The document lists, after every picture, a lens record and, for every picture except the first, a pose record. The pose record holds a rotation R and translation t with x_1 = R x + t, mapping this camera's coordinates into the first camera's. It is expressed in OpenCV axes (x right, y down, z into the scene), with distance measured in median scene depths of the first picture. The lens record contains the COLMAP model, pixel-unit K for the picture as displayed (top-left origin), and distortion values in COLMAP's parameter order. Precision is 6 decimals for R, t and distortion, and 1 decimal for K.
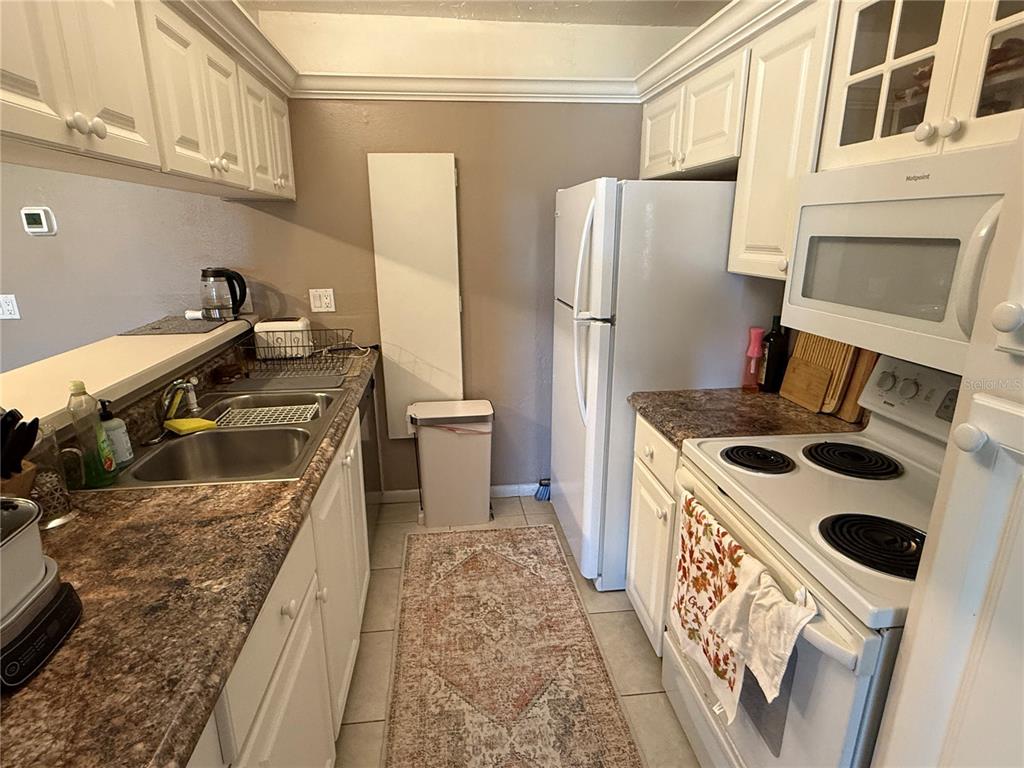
lens RADIAL K [[540.7, 0, 506.4], [0, 540.7, 388.6], [0, 0, 1]] dist [-0.001623, -0.000095]
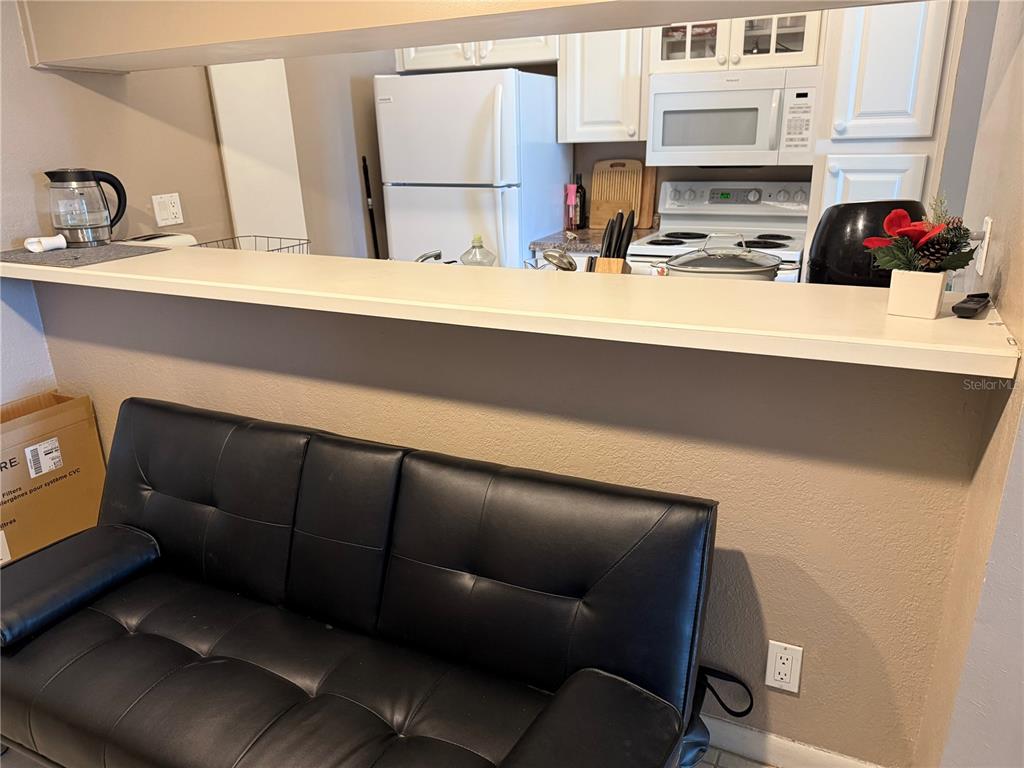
lens RADIAL K [[720.0, 0, 517.5], [0, 720.0, 382.5], [0, 0, 1]] dist [0.058473, -0.050604]
pose [[0.544486, -0.287444, 0.787979, -1.397489], [0.258702, 0.951196, 0.168223, 0.032535], [-0.797878, 0.112257, 0.592275, 0.042878]]
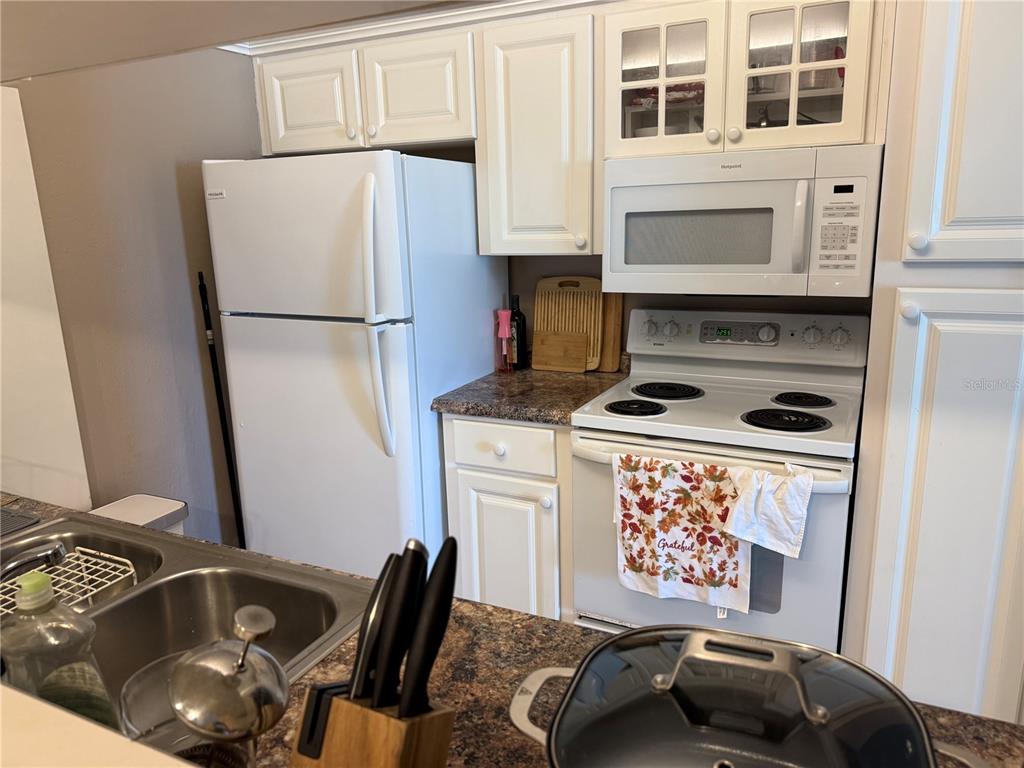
lens RADIAL K [[720.0, 0, 511.6], [0, 720.0, 386.8], [0, 0, 1]] dist [0.058473, -0.050604]
pose [[0.551994, -0.203714, 0.808581, -0.700198], [0.258496, 0.963732, 0.066336, -0.063157], [-0.792769, 0.172398, 0.584634, 0.254240]]
